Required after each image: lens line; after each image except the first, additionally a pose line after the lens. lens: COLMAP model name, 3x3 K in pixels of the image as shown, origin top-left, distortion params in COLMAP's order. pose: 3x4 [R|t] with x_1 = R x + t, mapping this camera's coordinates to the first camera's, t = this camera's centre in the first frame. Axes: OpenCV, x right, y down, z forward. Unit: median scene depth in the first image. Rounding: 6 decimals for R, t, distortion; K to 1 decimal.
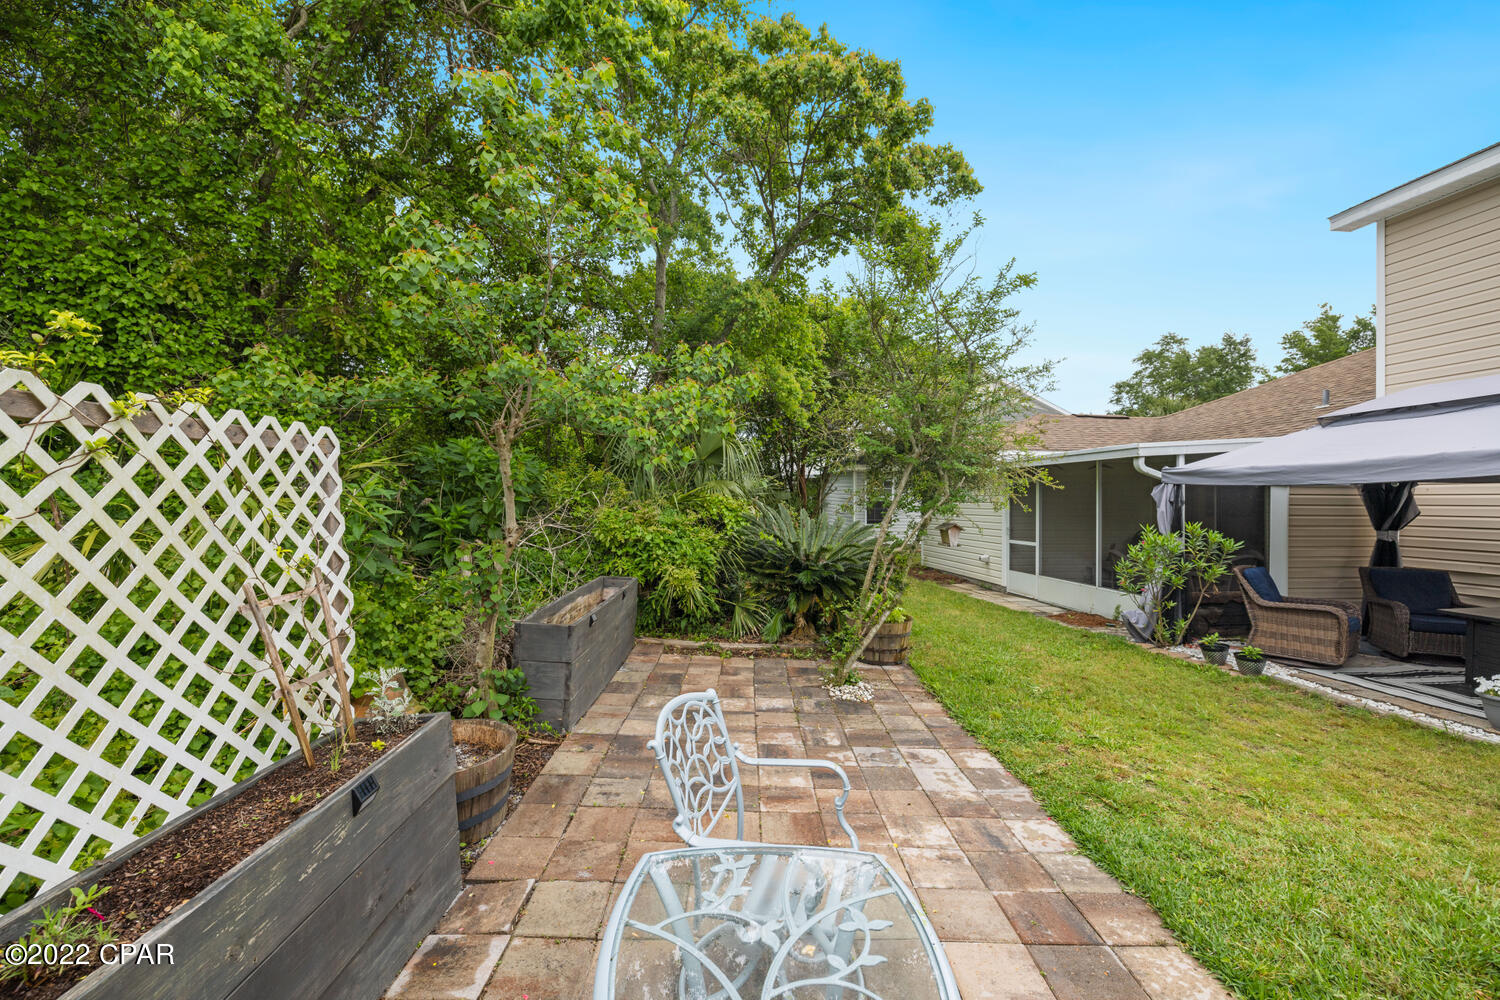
lens RADIAL K [[616.1, 0, 742.5], [0, 616.1, 491.2], [0, 0, 1]] dist [0.001340, -0.000450]
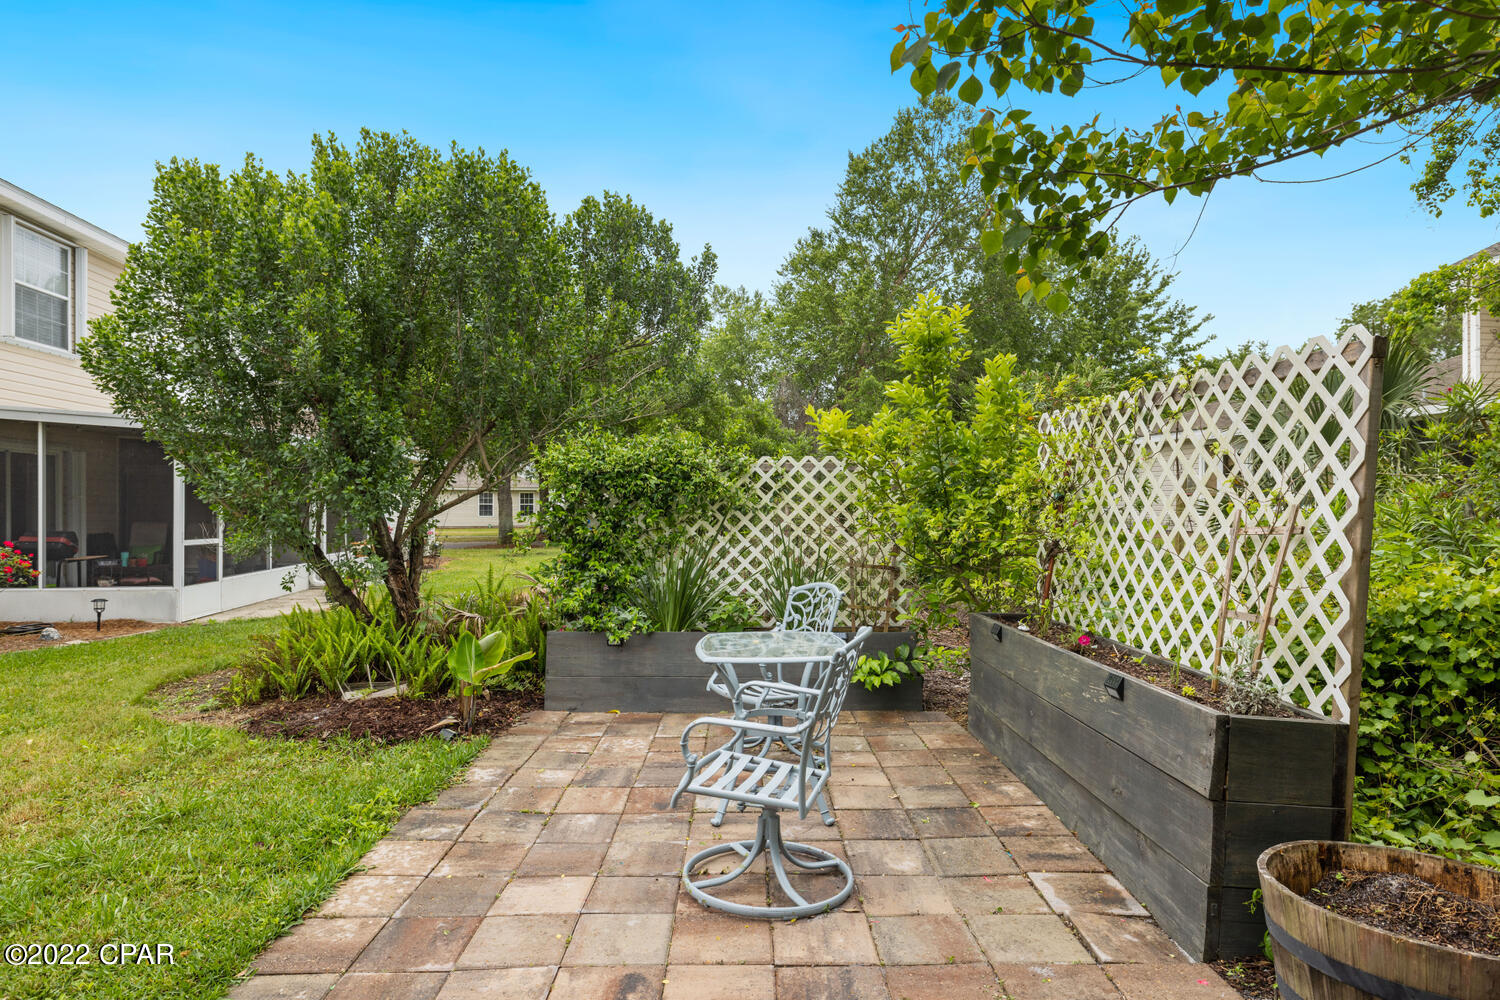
lens RADIAL K [[819.9, 0, 751.5], [0, 819.9, 499.5], [0, 0, 1]] dist [0.000938, 0.000214]
pose [[-0.999970, -0.007597, -0.001239, 0.063481], [-0.007565, 0.999682, -0.024046, 0.134753], [0.001421, -0.024036, -0.999710, 1.933131]]
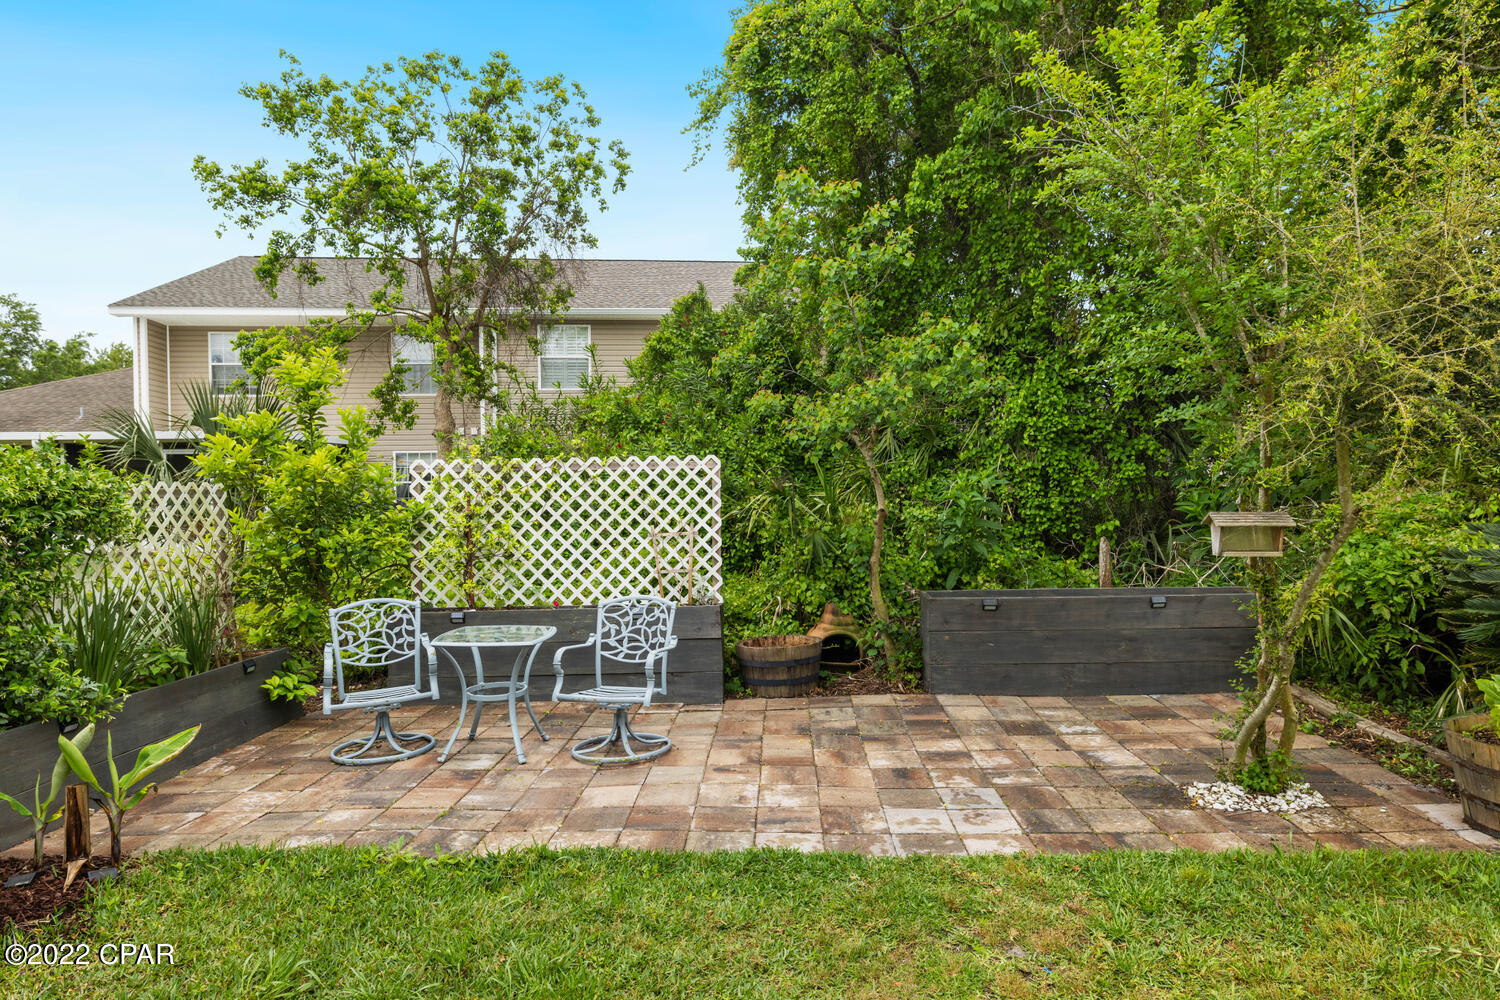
lens RADIAL K [[871.8, 0, 752.8], [0, 871.8, 502.2], [0, 0, 1]] dist [-0.005192, 0.000484]
pose [[-0.033995, -0.006192, -0.999403, 2.088474], [0.032609, 0.999442, -0.007301, 0.073306], [0.998890, -0.032838, -0.033774, 1.185465]]
